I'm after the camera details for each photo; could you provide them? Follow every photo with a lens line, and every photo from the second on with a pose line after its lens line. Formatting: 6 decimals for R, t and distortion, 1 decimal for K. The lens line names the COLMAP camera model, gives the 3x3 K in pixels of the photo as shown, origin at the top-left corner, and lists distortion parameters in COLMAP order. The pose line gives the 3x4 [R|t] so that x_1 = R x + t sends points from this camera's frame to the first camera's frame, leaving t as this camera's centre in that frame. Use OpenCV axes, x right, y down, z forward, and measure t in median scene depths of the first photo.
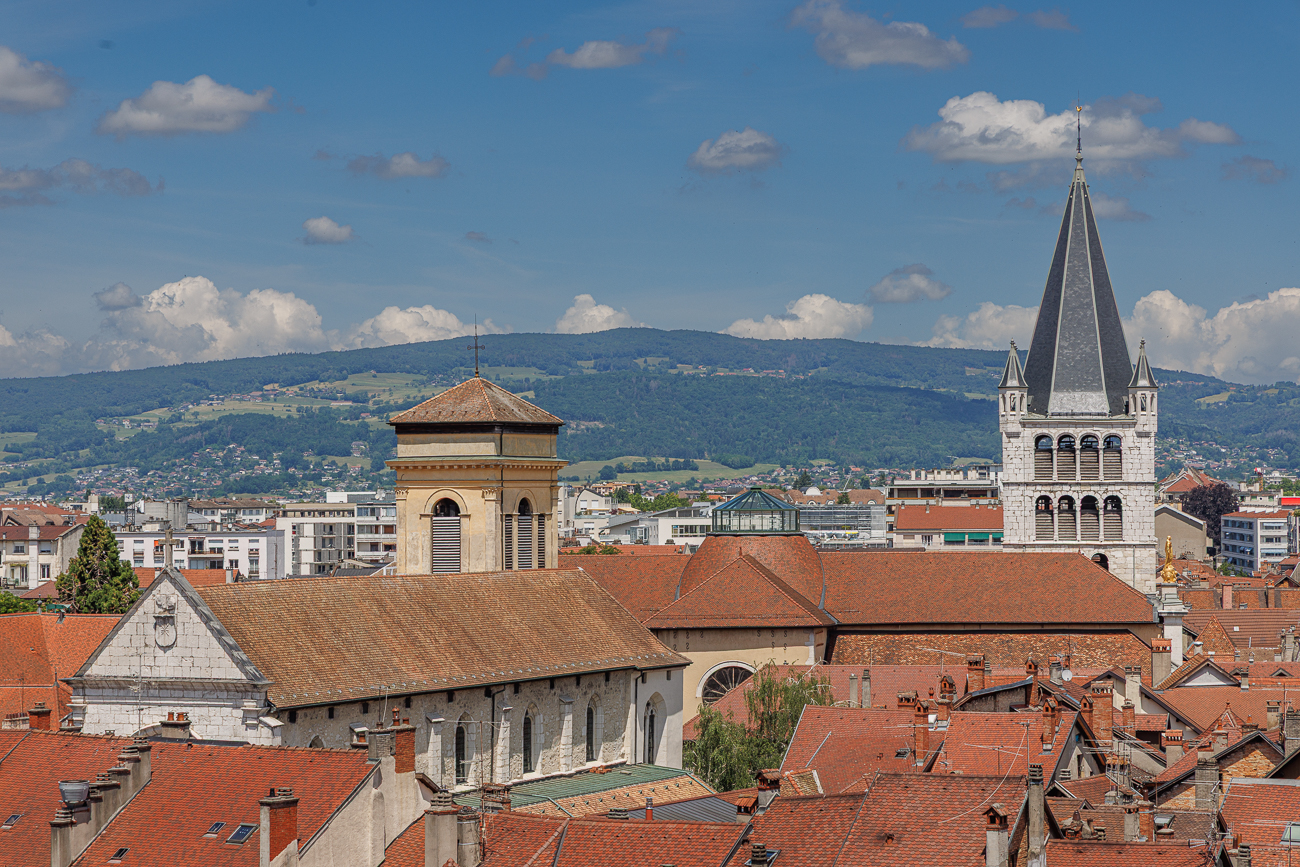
lens RADIAL K [[3373.4, 0, 649.9], [0, 3373.4, 433.4], [0, 0, 1]] dist [-0.004835, 0.000000]
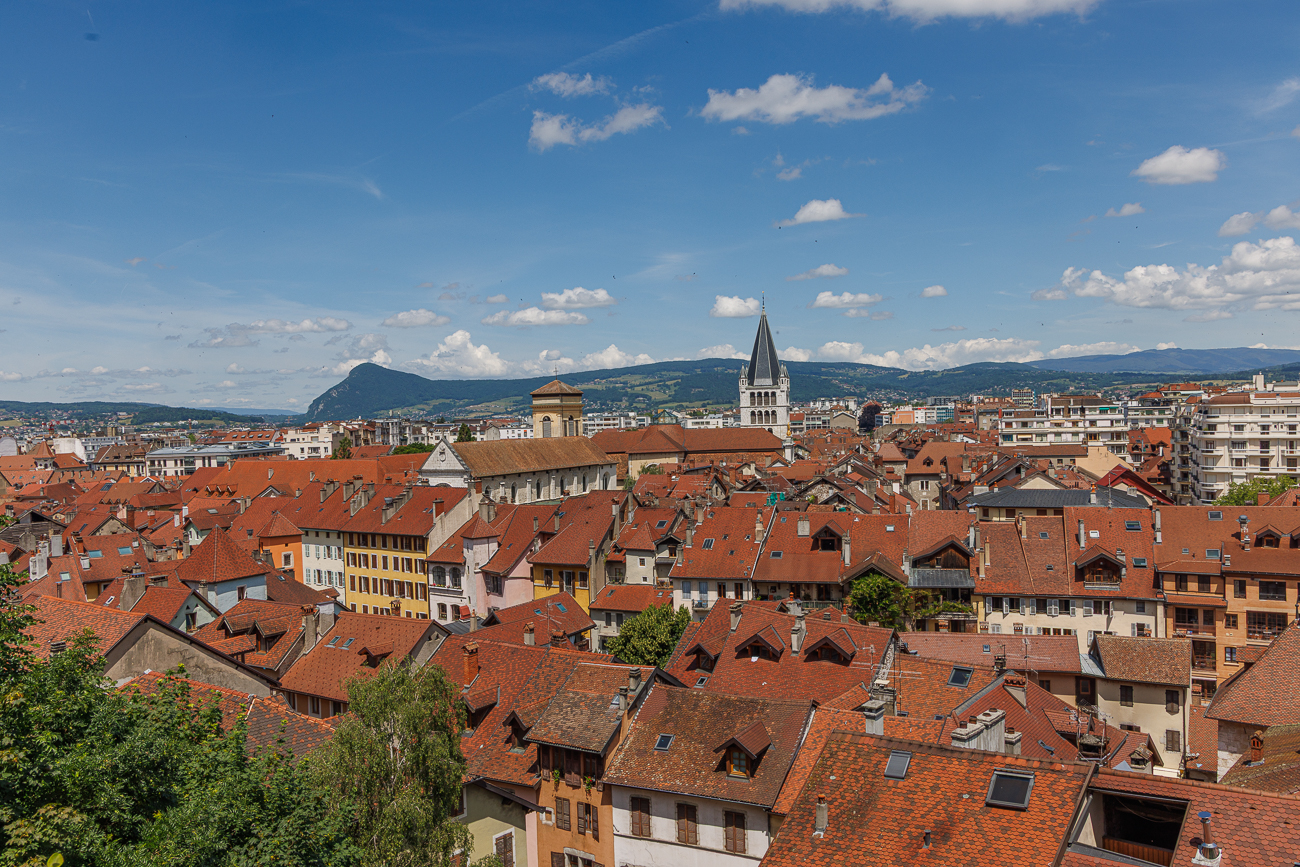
lens RADIAL K [[1083.7, 0, 650.3], [0, 1083.7, 433.6], [0, 0, 1]] dist [-0.006809, -0.000430]
pose [[0.997658, -0.021993, -0.064771, 0.101065], [0.024412, 0.999024, 0.036801, -0.000707], [0.063898, -0.038296, 0.997221, -0.076099]]
